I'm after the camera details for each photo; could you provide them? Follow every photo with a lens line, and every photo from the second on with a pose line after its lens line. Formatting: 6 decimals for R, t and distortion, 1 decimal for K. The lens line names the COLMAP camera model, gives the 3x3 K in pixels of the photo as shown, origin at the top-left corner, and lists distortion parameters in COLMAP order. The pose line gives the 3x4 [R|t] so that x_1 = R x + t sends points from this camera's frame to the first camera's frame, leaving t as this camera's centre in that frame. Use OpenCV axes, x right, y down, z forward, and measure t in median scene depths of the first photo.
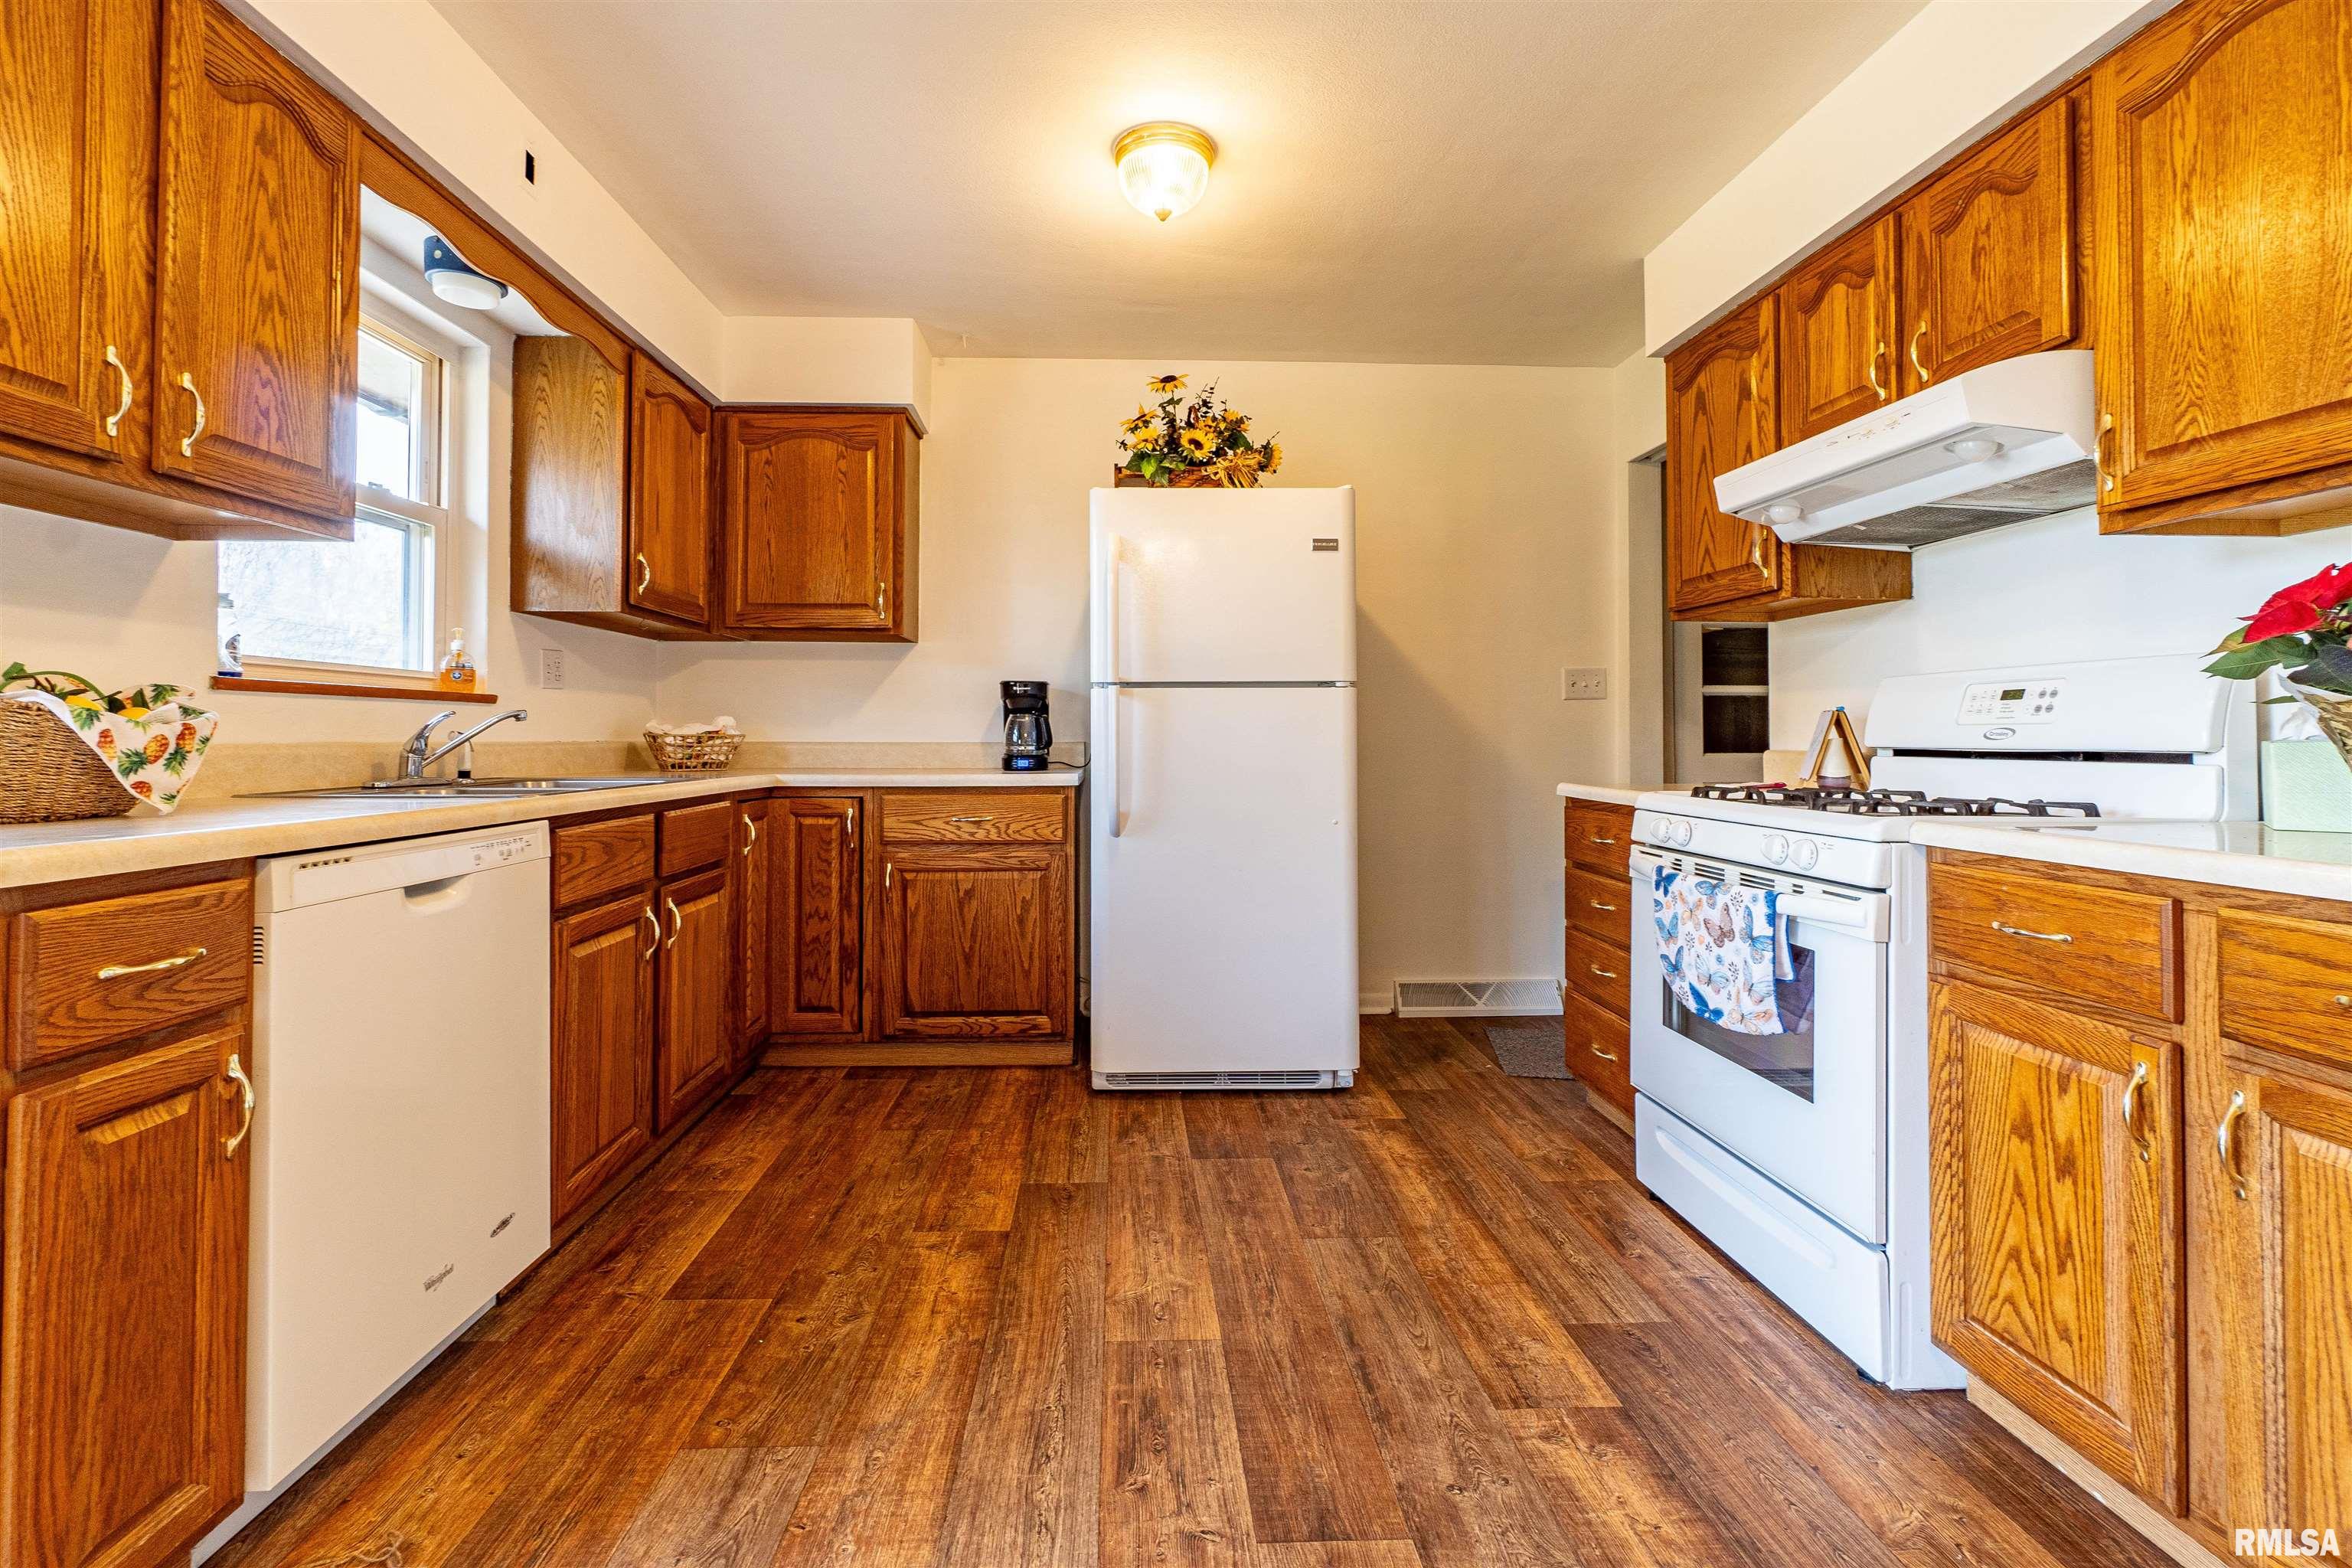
lens RADIAL K [[1046.8, 0, 1180.8], [0, 1046.8, 715.0], [0, 0, 1]] dist [-0.007754, 0.003048]
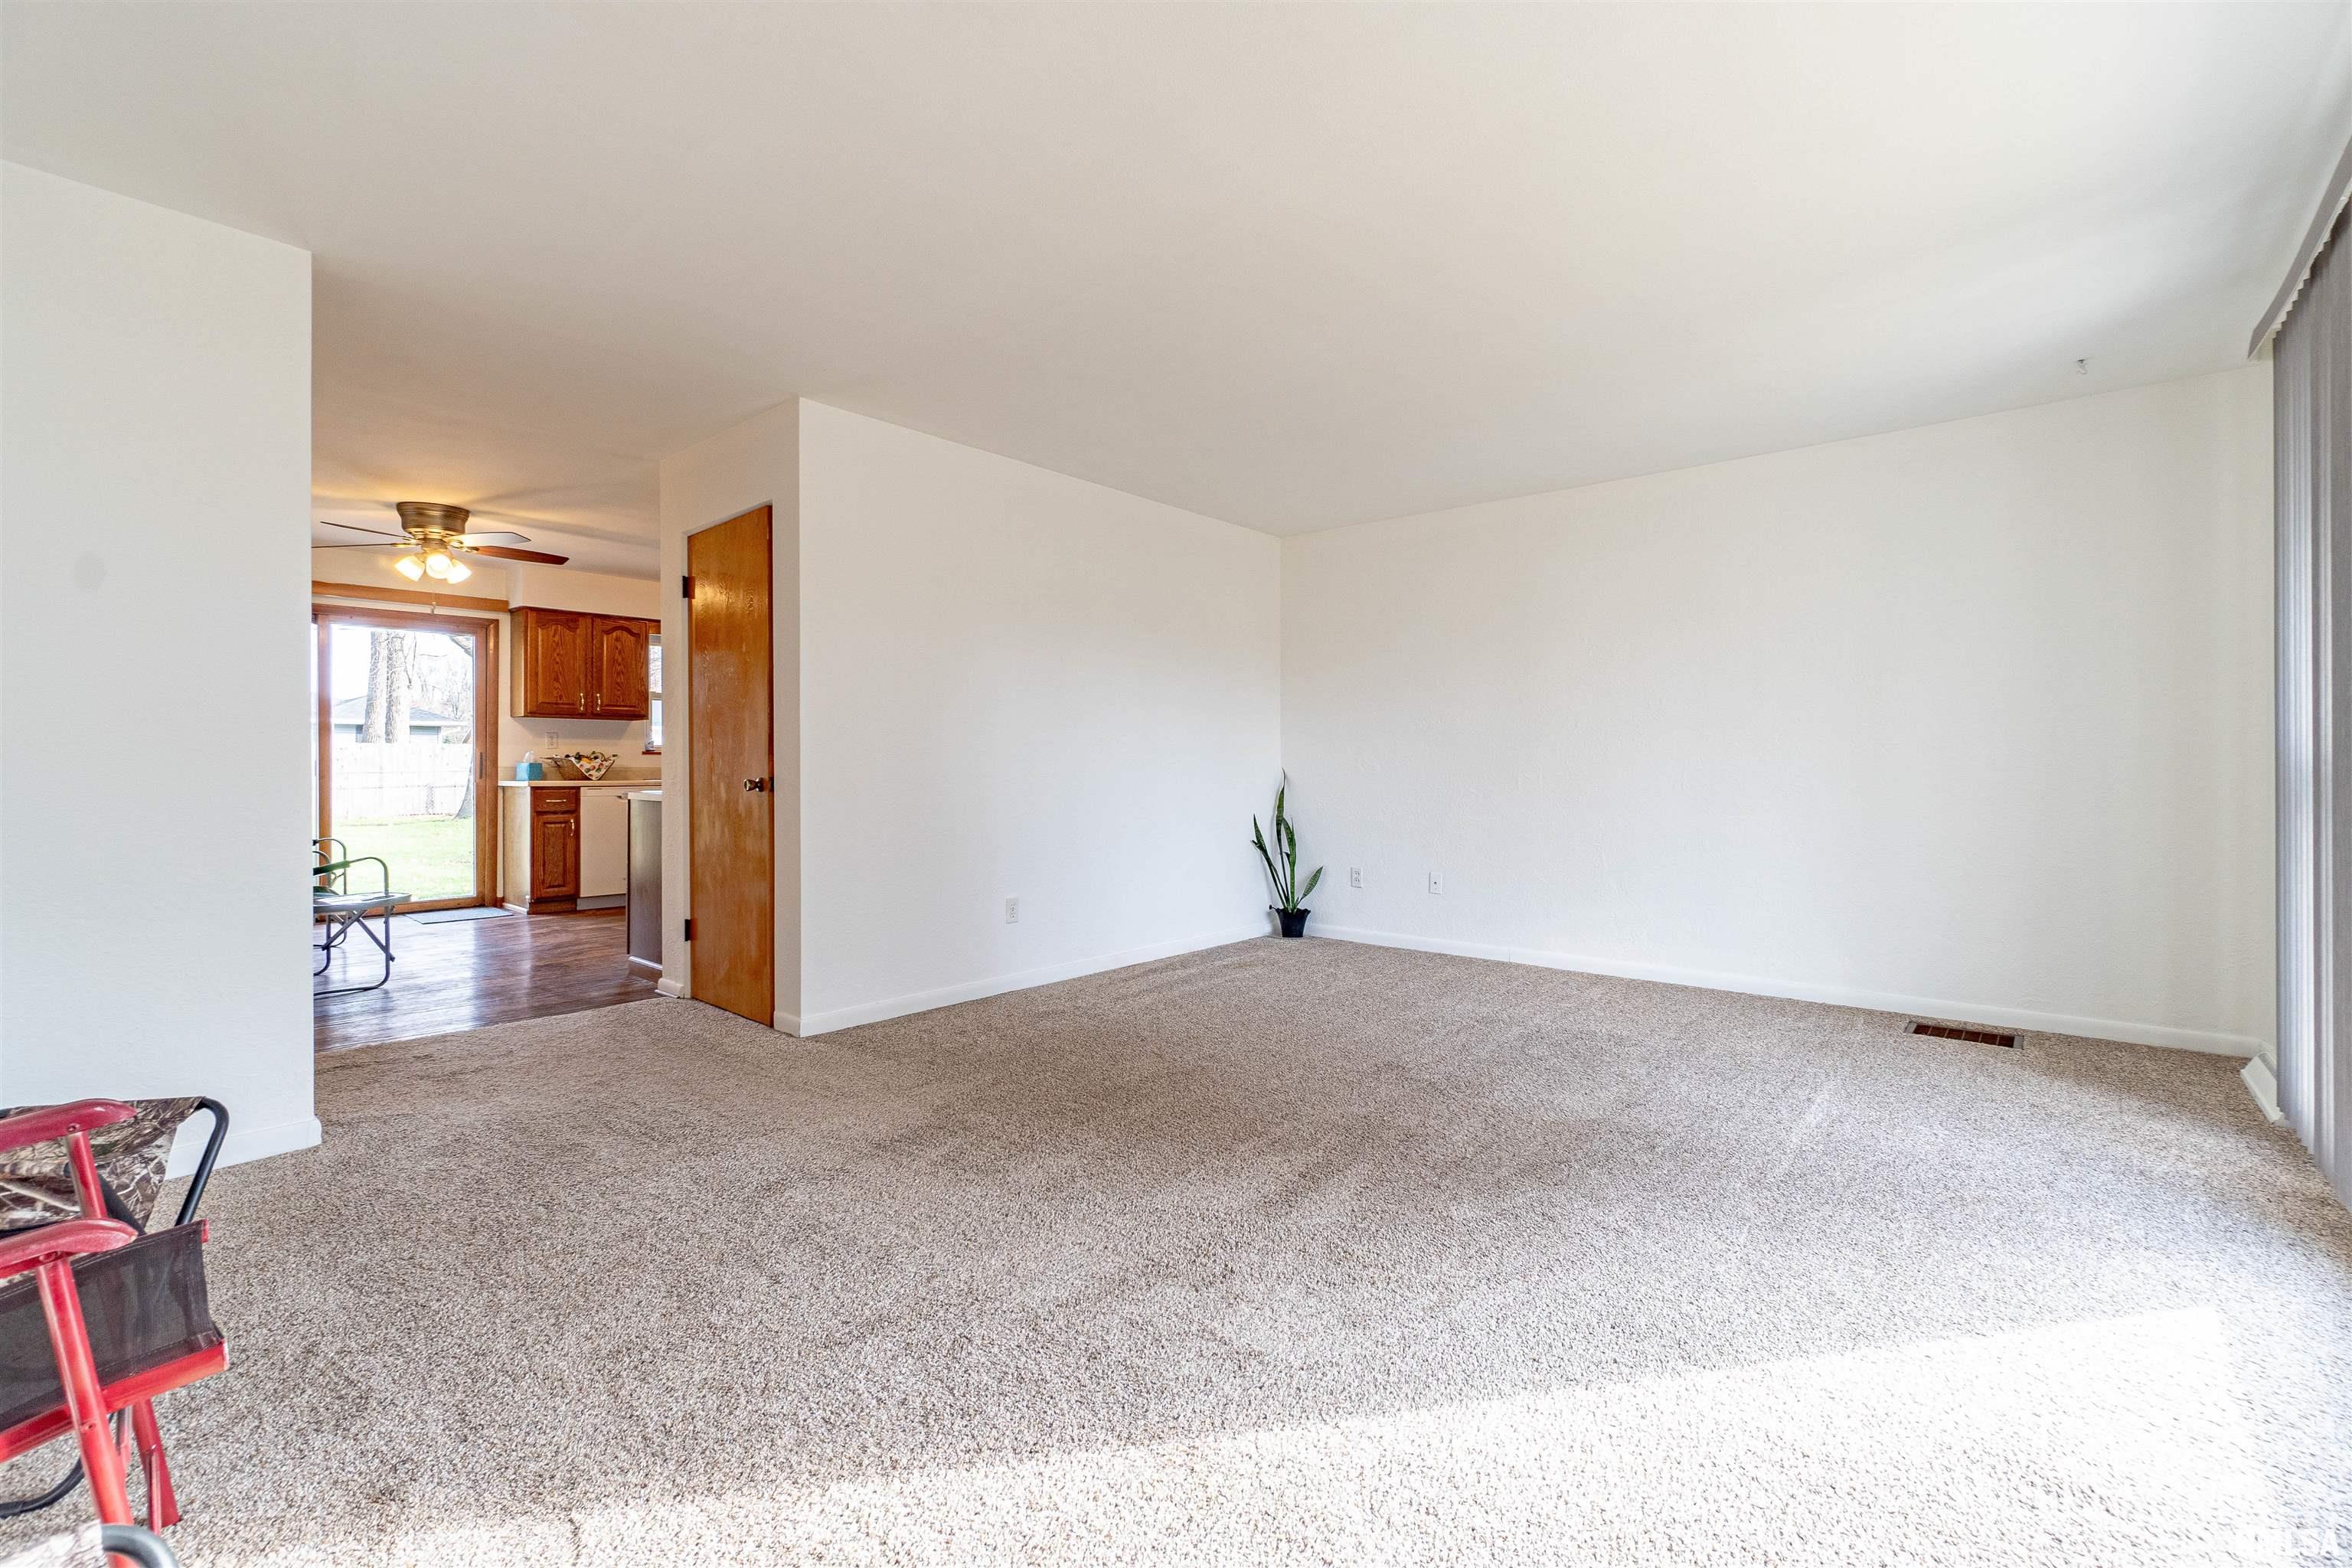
lens RADIAL K [[1046.8, 0, 1171.1], [0, 1046.8, 766.8], [0, 0, 1]] dist [-0.007754, 0.003048]
pose [[0.713480, 0.000581, -0.700675, 2.811415], [0.015979, 0.999726, 0.017099, -0.008414], [0.700493, -0.023396, 0.713276, -0.418510]]
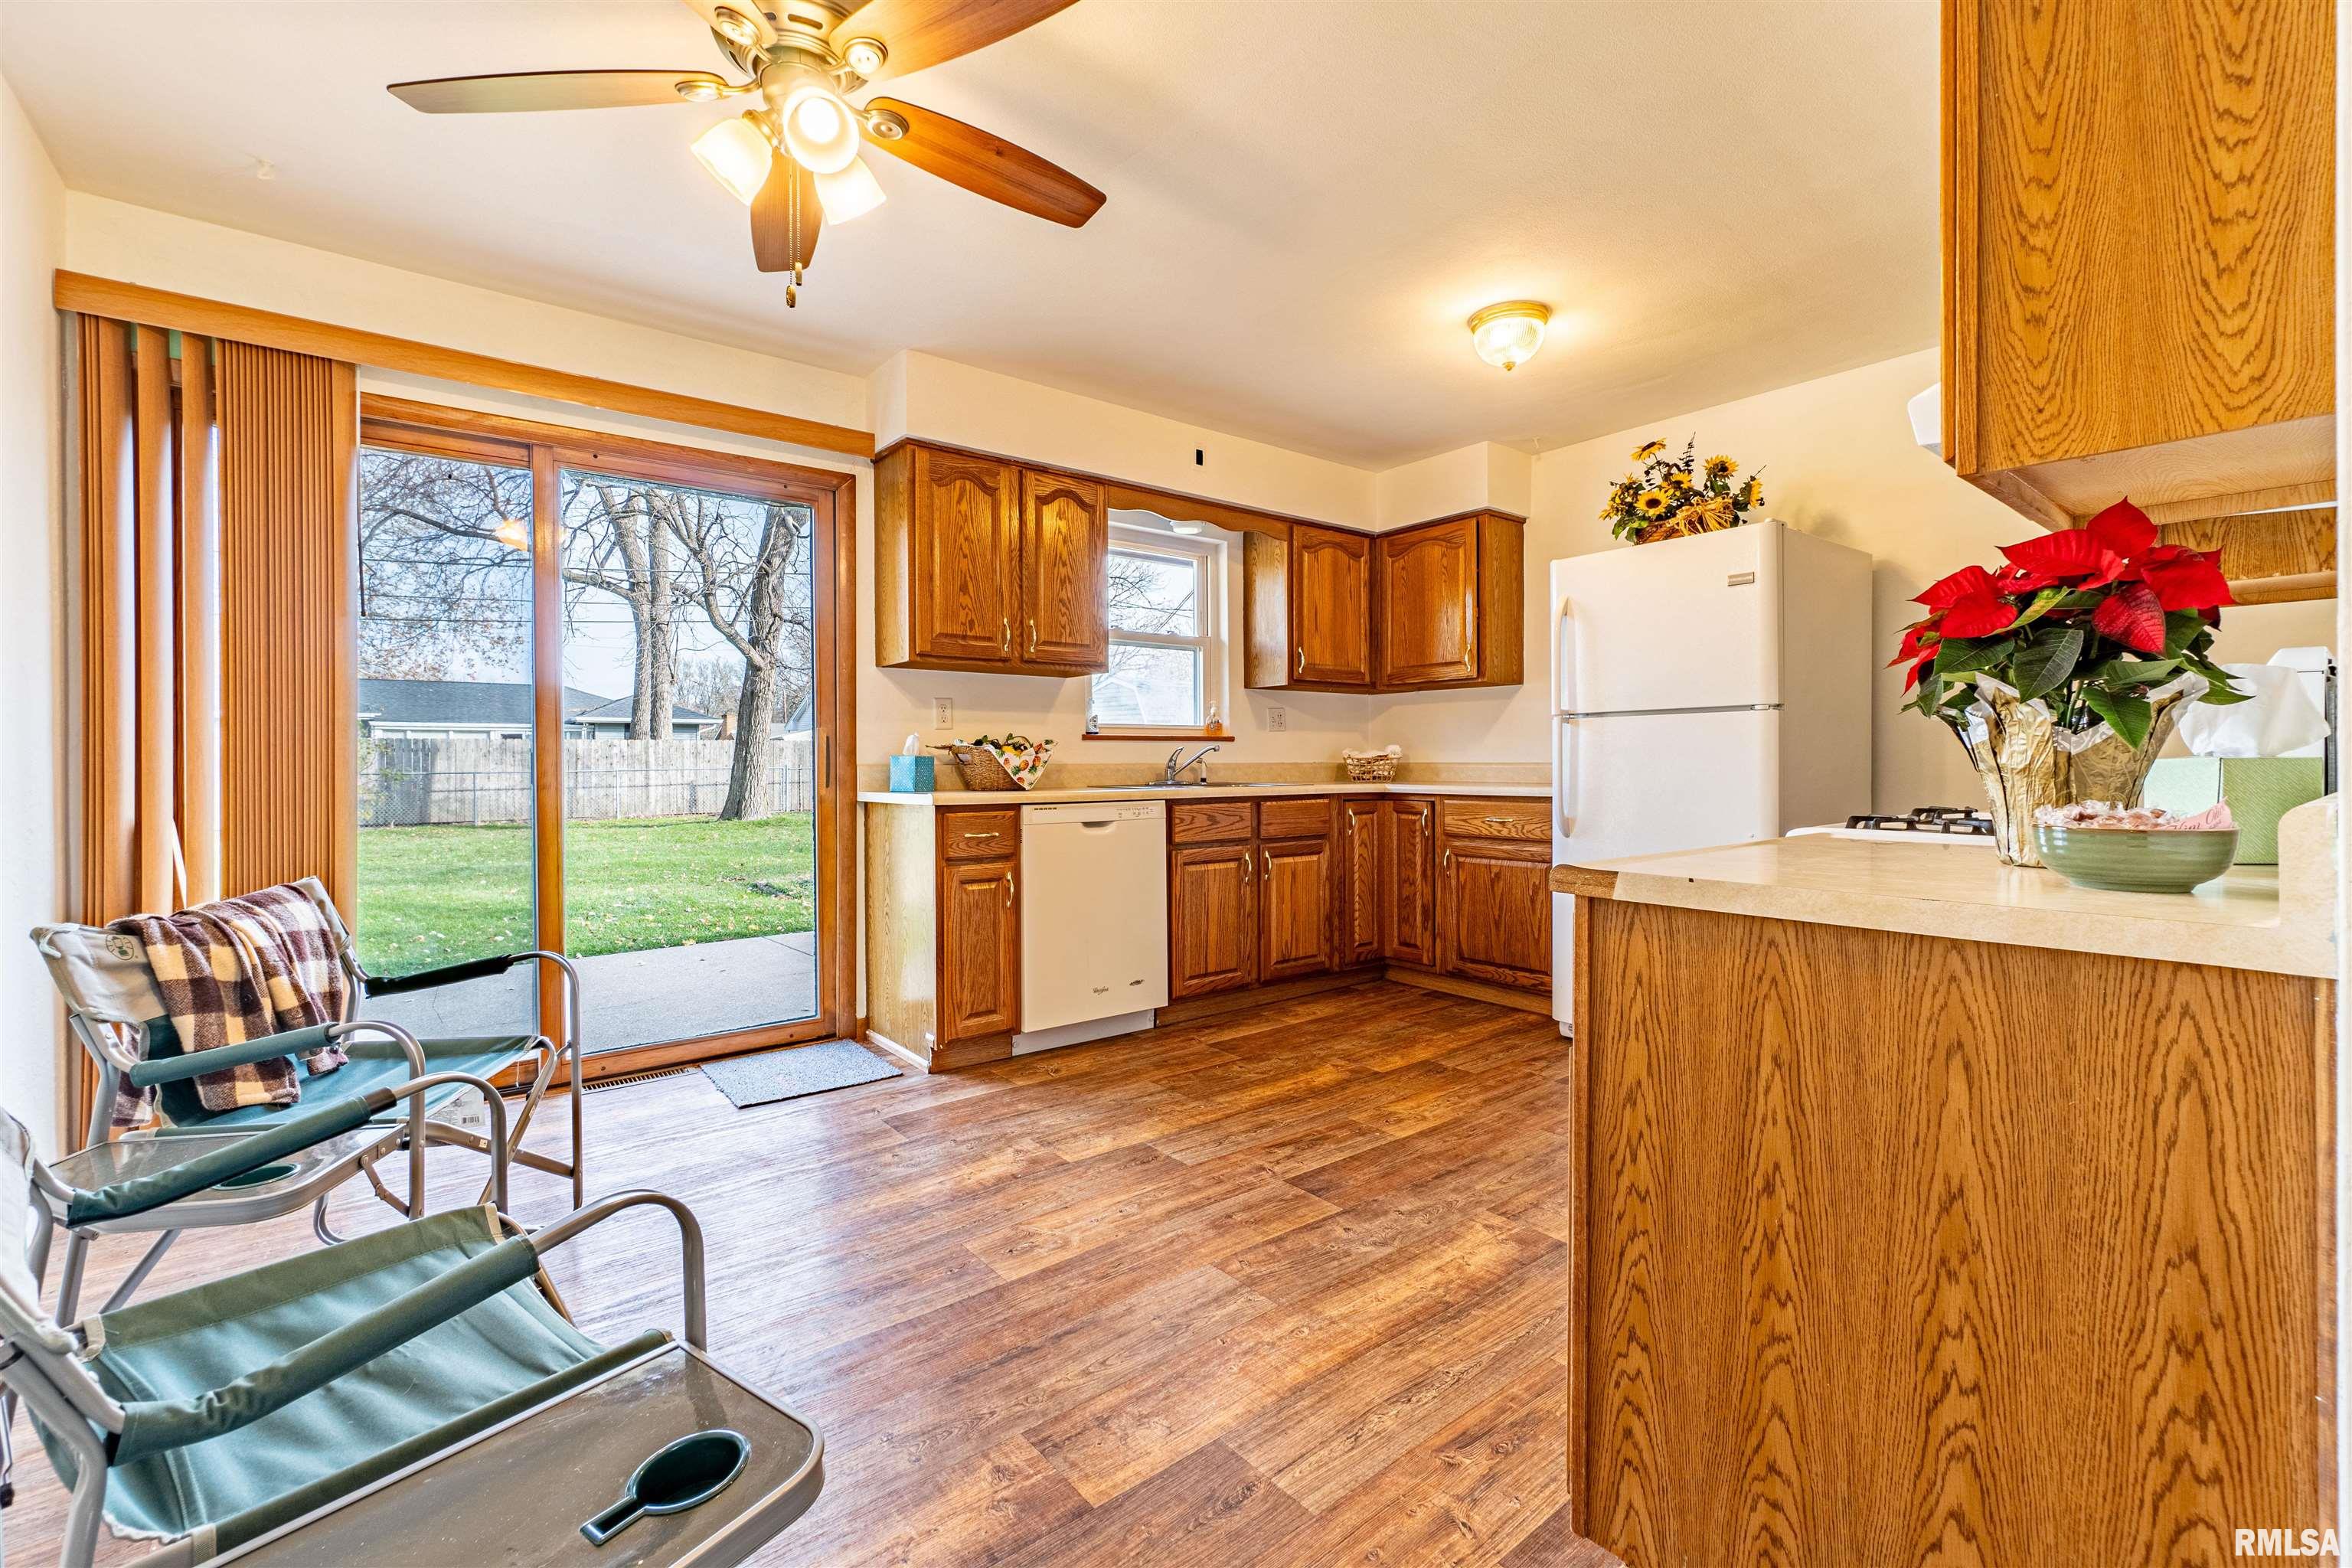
lens RADIAL K [[1046.8, 0, 1166.7], [0, 1046.8, 772.5], [0, 0, 1]] dist [-0.007754, 0.003048]
pose [[0.571466, 0.006444, -0.820601, 0.842144], [0.021556, 0.999506, 0.022861, -0.001107], [0.820343, -0.030753, 0.571045, -0.136138]]
